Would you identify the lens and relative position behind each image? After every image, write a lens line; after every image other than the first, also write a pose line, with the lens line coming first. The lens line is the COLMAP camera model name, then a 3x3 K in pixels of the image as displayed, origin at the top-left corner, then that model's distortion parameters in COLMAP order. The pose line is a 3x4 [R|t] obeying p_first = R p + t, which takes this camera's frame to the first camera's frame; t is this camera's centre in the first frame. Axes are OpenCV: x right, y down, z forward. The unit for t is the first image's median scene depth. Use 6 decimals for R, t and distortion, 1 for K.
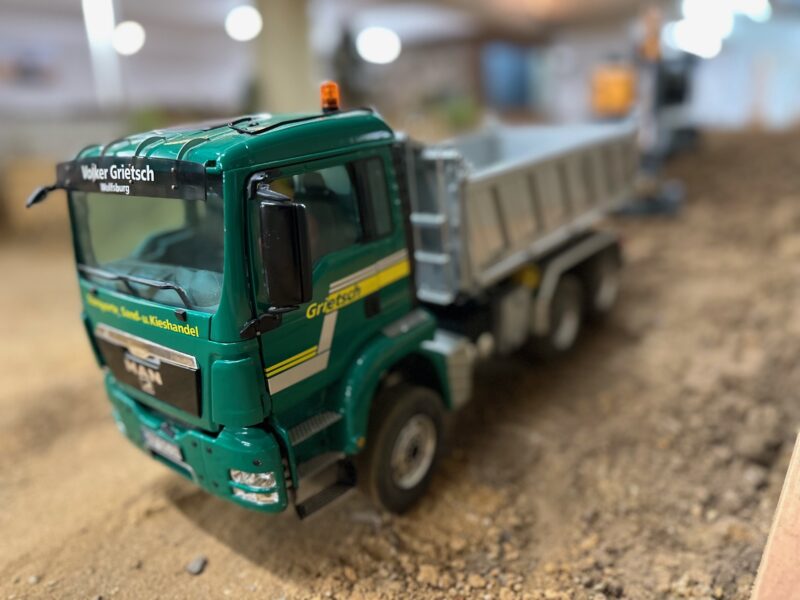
lens RADIAL K [[597.4, 0, 400.0], [0, 597.4, 300.0], [0, 0, 1]] dist [0.070847, -0.000639]
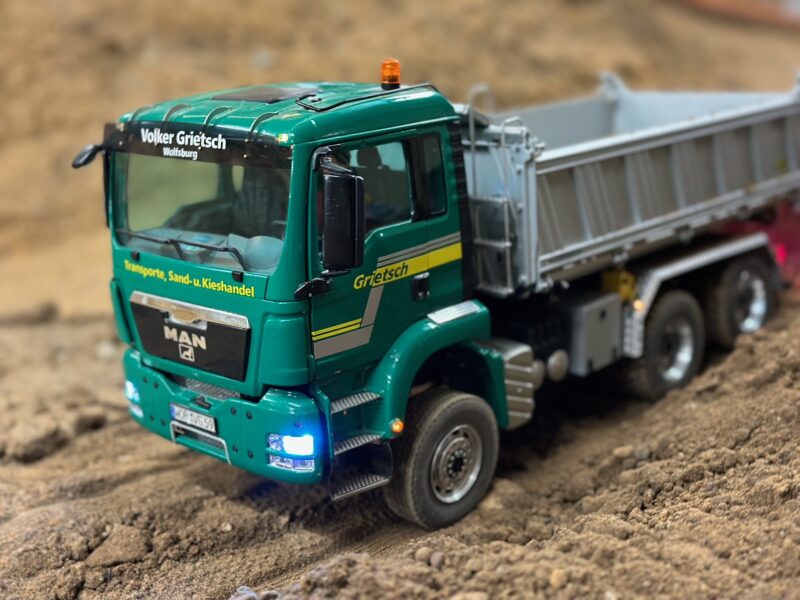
lens RADIAL K [[1123.5, 0, 400.0], [0, 1123.5, 300.0], [0, 0, 1]] dist [0.556595, 0.013640]
pose [[0.995392, 0.056544, -0.077450, 0.073138], [-0.061597, 0.996016, -0.064488, 0.168125], [0.073495, 0.068962, 0.994908, -0.909142]]
